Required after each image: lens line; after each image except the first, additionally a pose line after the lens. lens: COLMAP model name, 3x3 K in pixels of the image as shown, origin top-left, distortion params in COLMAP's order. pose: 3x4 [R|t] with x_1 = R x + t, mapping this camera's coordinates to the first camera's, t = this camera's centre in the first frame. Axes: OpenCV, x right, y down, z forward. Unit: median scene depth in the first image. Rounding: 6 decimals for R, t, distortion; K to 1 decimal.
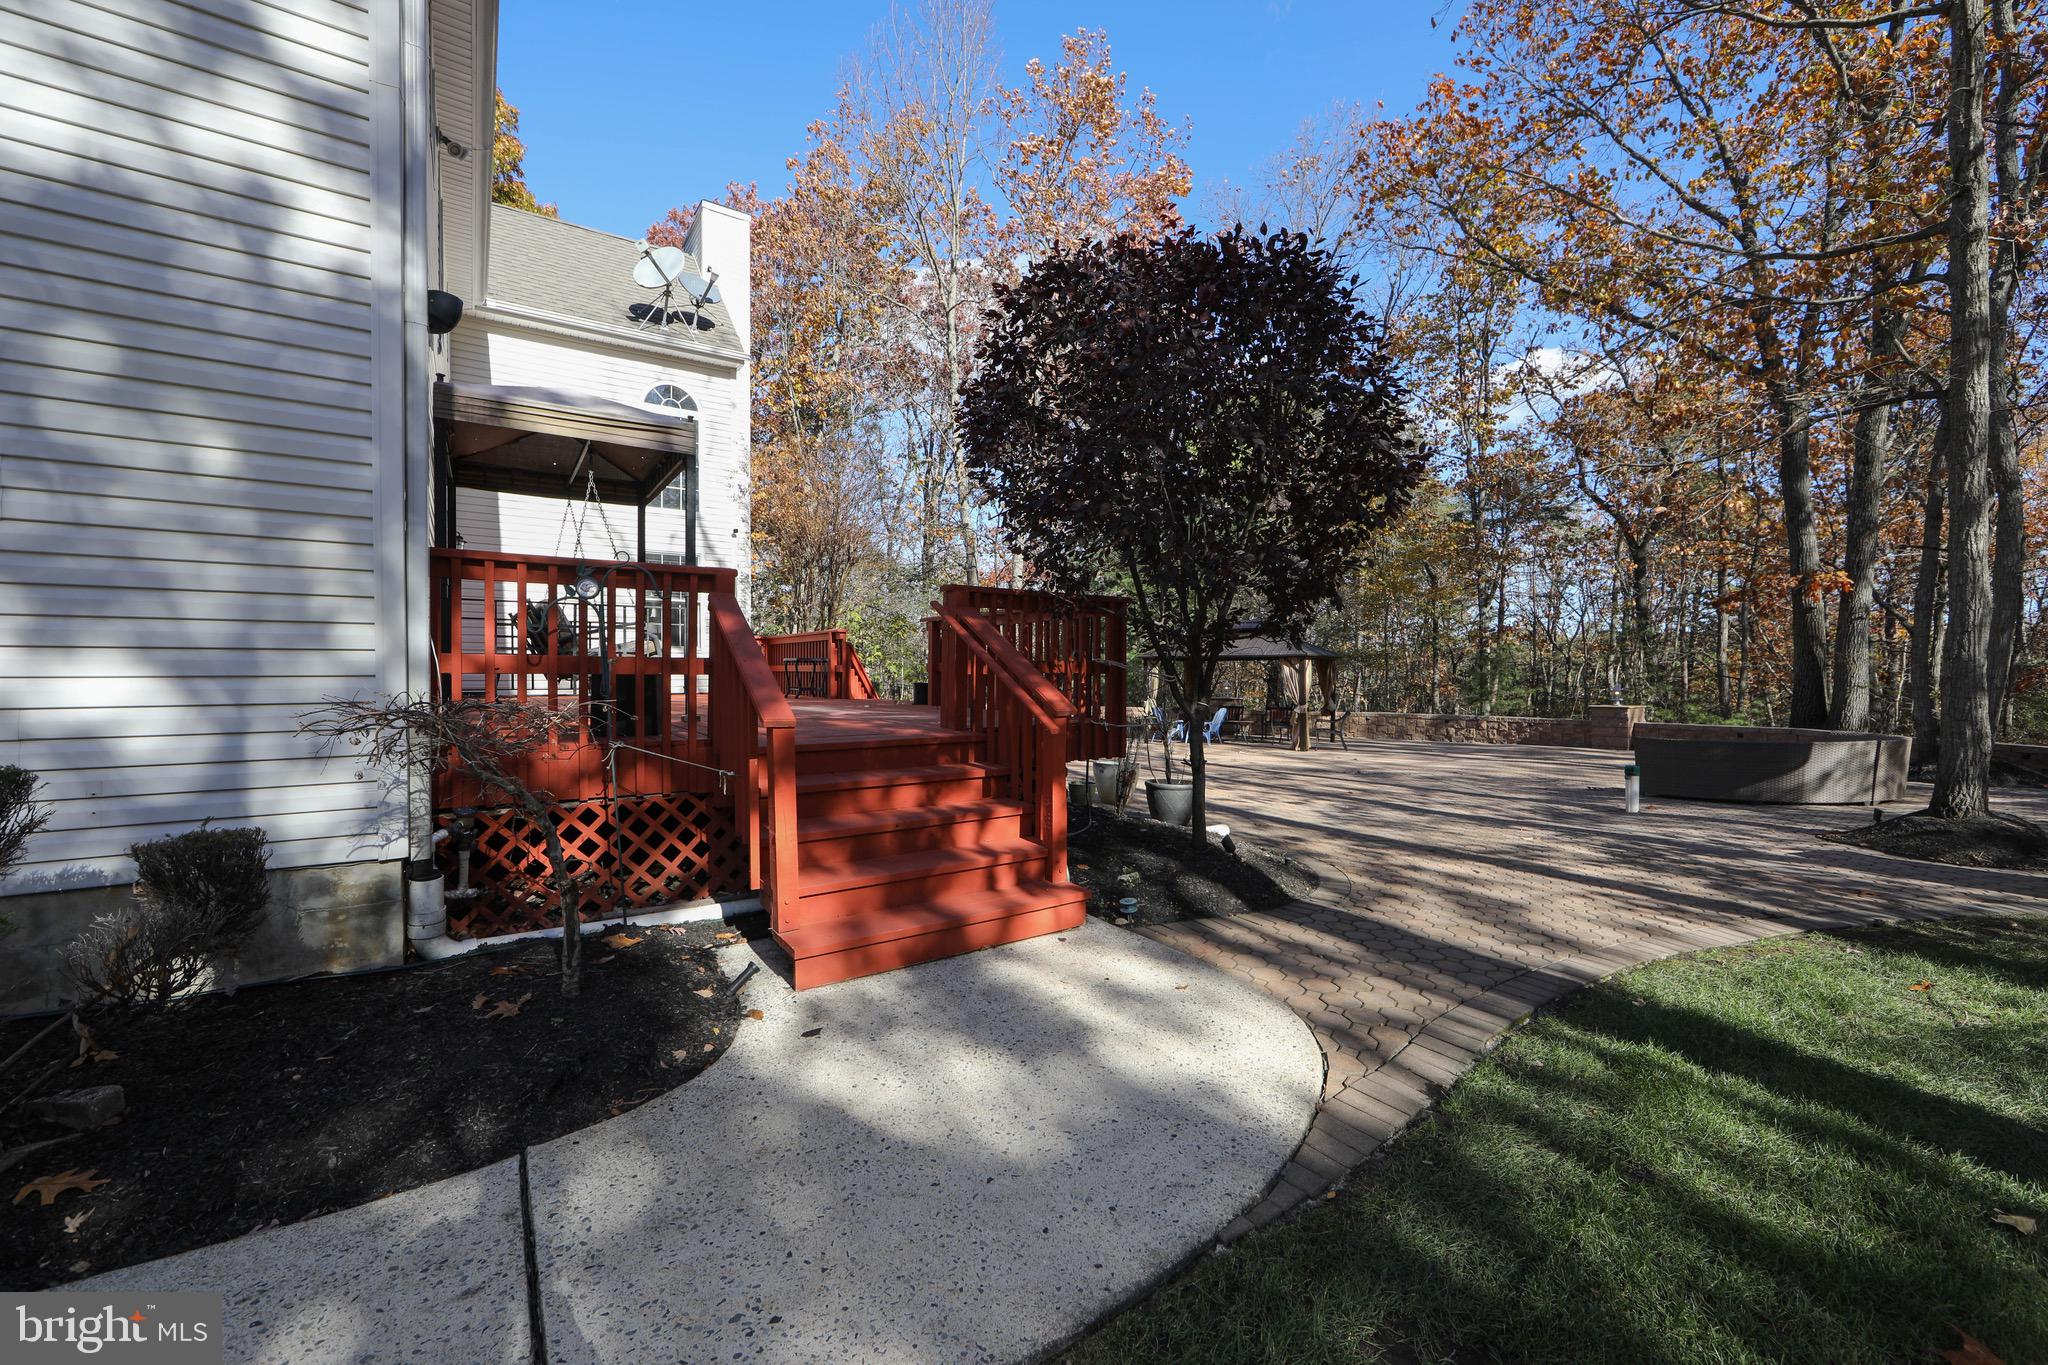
lens RADIAL K [[815.4, 0, 1028.2], [0, 815.4, 676.2], [0, 0, 1]] dist [-0.011522, 0.000479]
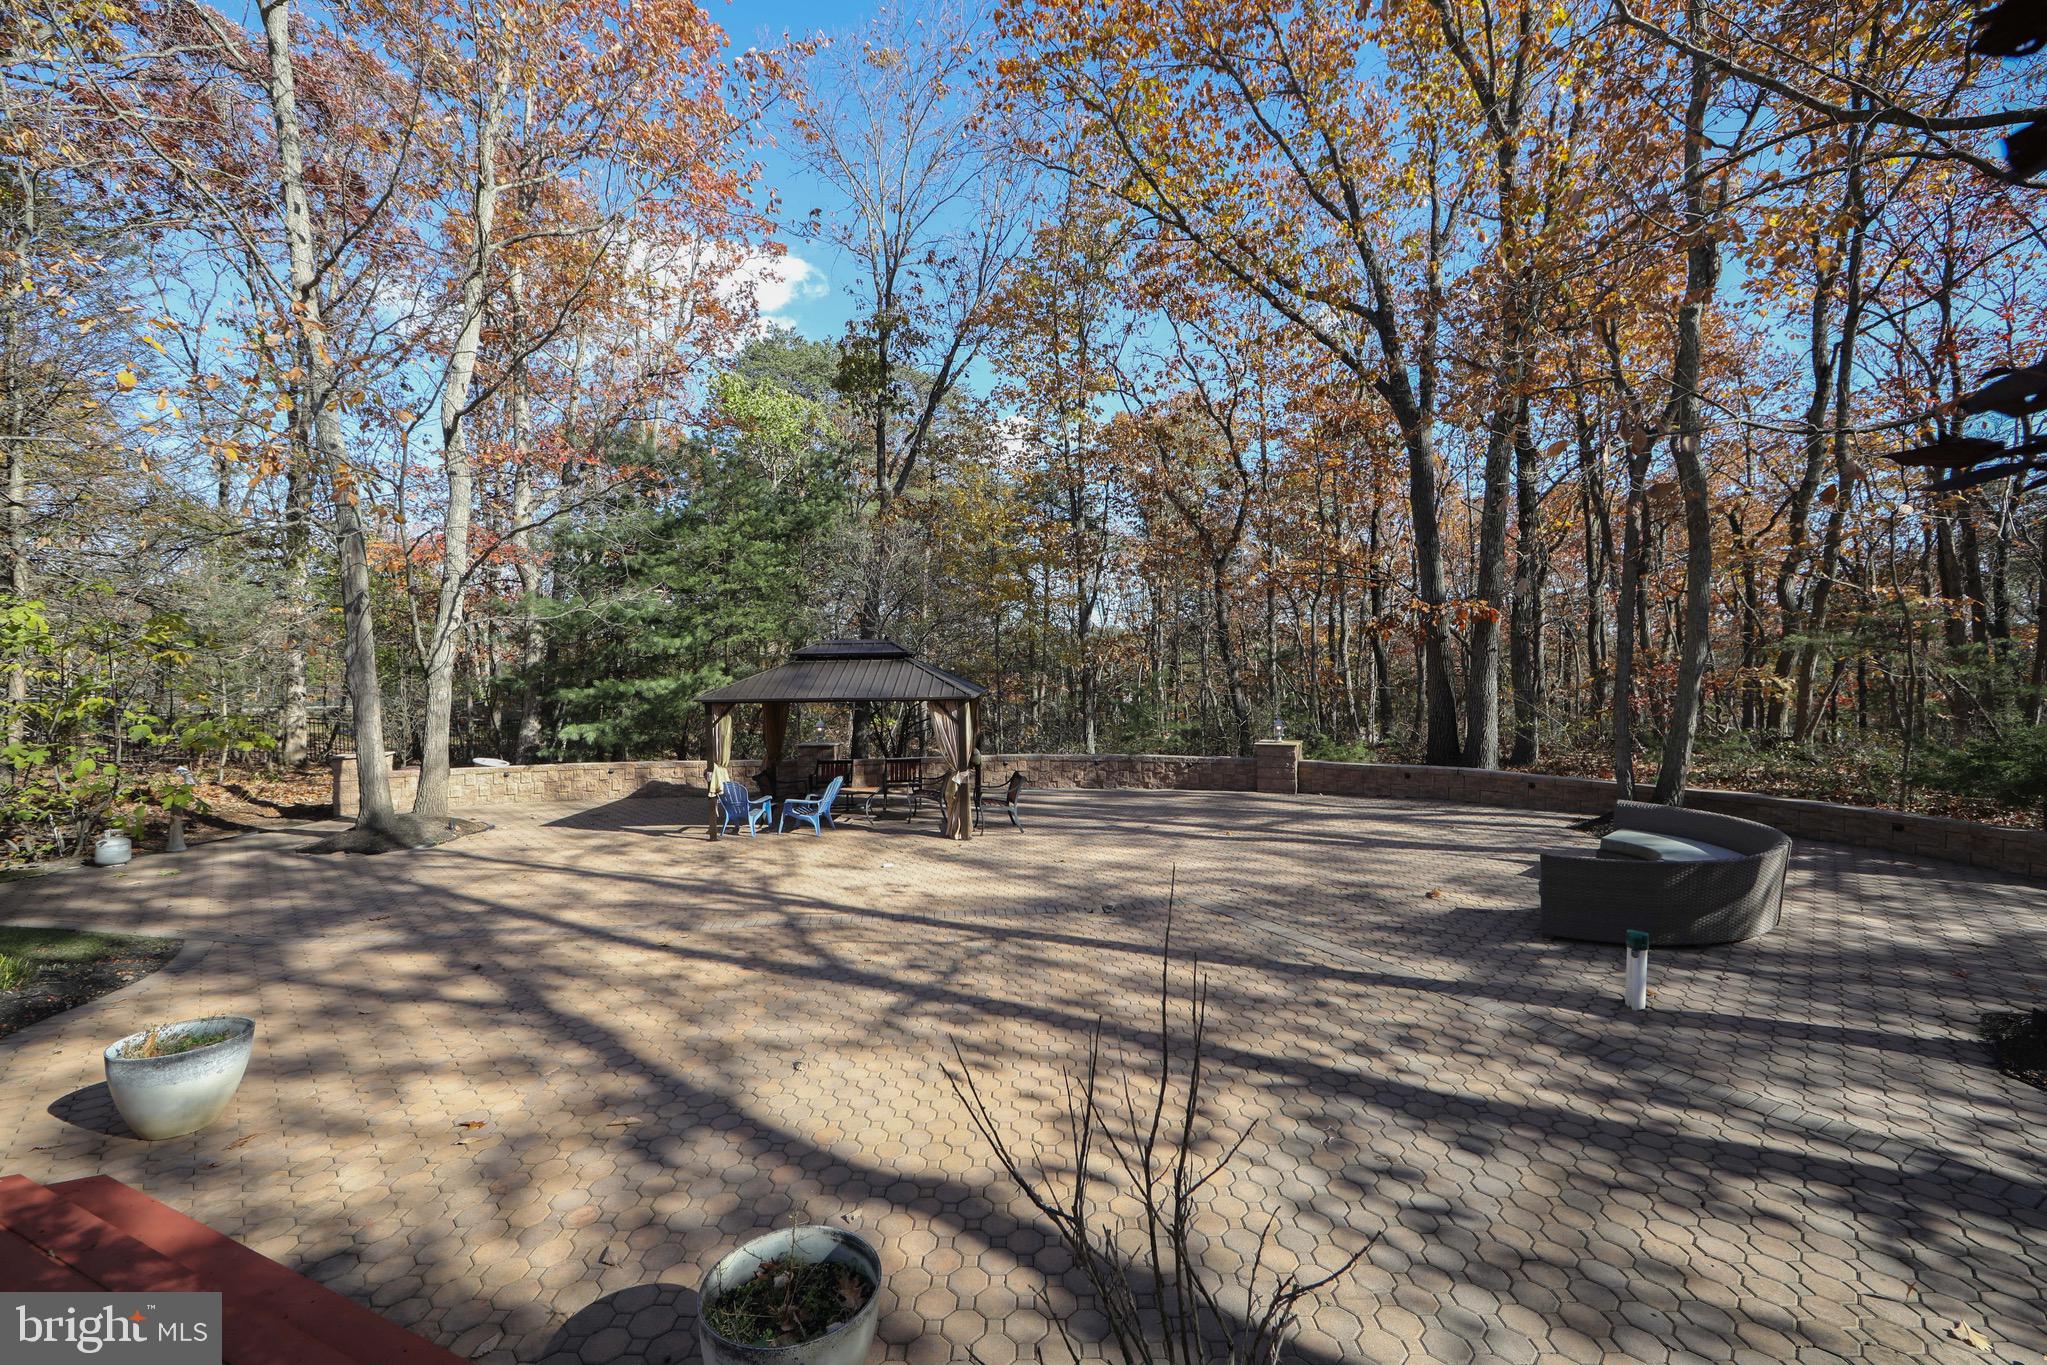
lens RADIAL K [[815.0, 0, 1029.7], [0, 815.0, 679.8], [0, 0, 1]] dist [-0.011522, 0.000479]
pose [[0.837840, -0.024335, 0.545374, 0.022757], [0.015290, 0.999660, 0.021115, -0.070886], [-0.545702, -0.009352, 0.837927, 0.537487]]
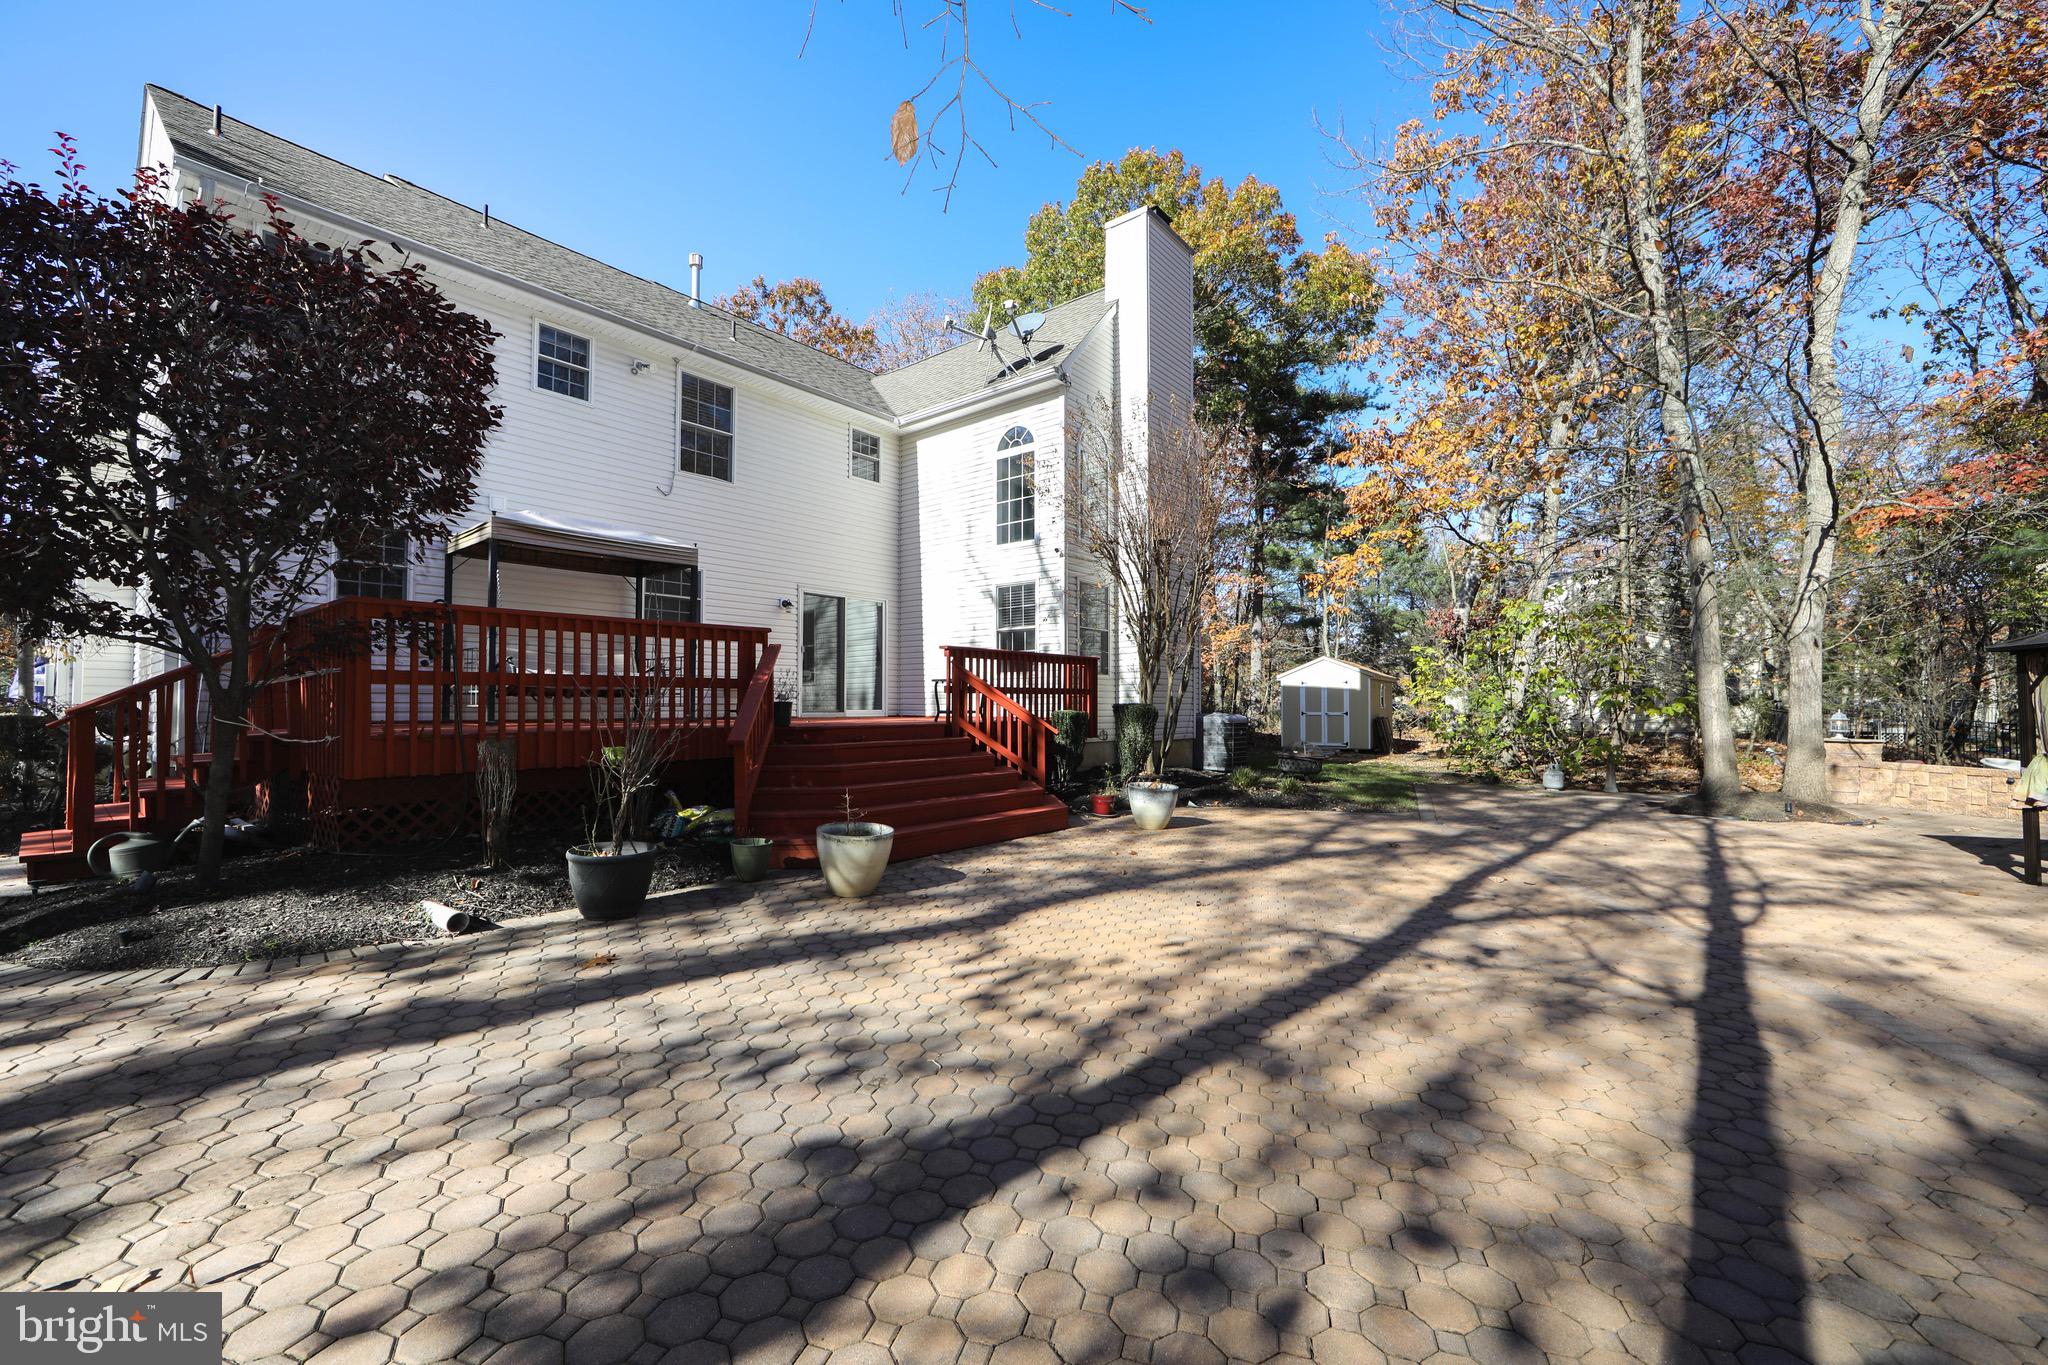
lens RADIAL K [[815.4, 0, 1018.8], [0, 815.4, 685.1], [0, 0, 1]] dist [-0.011522, 0.000479]
pose [[0.280835, -0.030288, -0.959278, 0.566634], [-0.005521, 0.999434, -0.033172, 0.014951], [0.959740, 0.014612, 0.280509, 0.700134]]
